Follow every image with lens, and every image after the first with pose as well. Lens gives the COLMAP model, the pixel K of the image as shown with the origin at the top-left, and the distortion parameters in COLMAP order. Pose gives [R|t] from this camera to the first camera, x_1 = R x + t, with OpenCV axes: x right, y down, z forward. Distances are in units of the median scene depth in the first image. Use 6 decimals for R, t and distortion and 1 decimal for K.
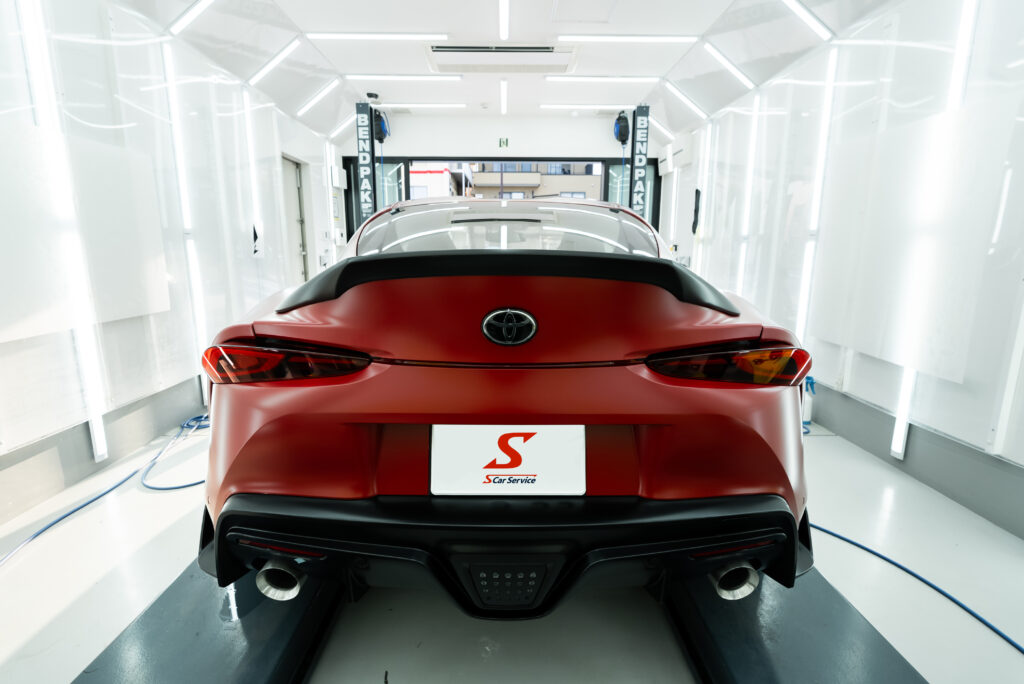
lens RADIAL K [[469.8, 0, 513.9], [0, 469.8, 340.5], [0, 0, 1]] dist [-0.013958, 0.000097]
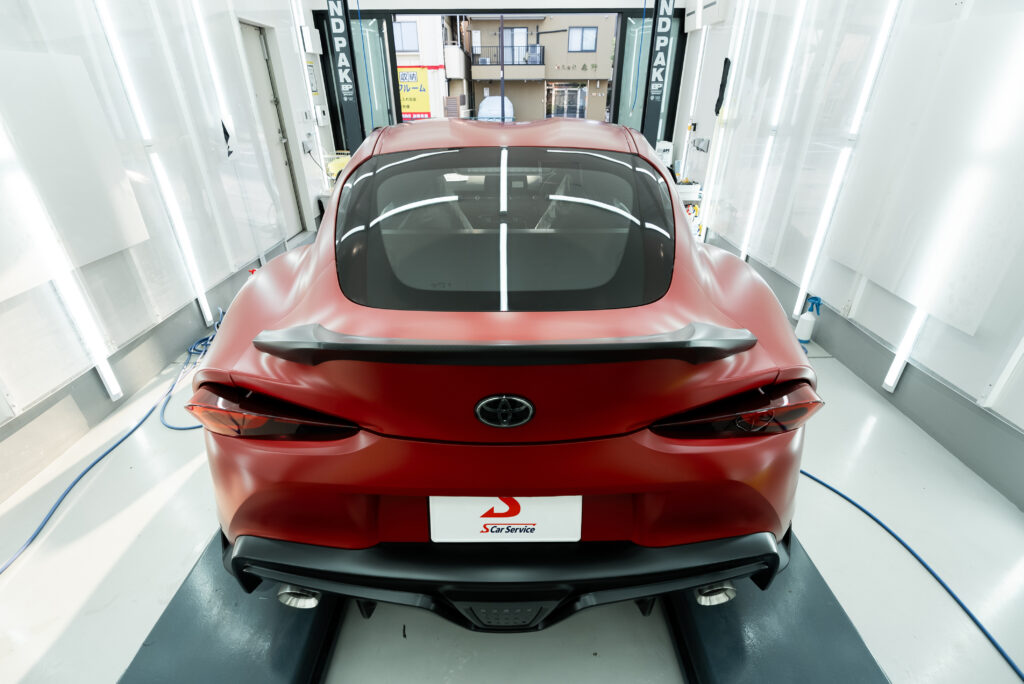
lens RADIAL K [[462.0, 0, 514.7], [0, 462.0, 343.3], [0, 0, 1]] dist [-0.011003, 0.000173]
pose [[0.999975, -0.003791, -0.006037, 0.005179], [0.005449, 0.952561, 0.304300, -0.138263], [0.004597, -0.304325, 0.952557, 0.053500]]
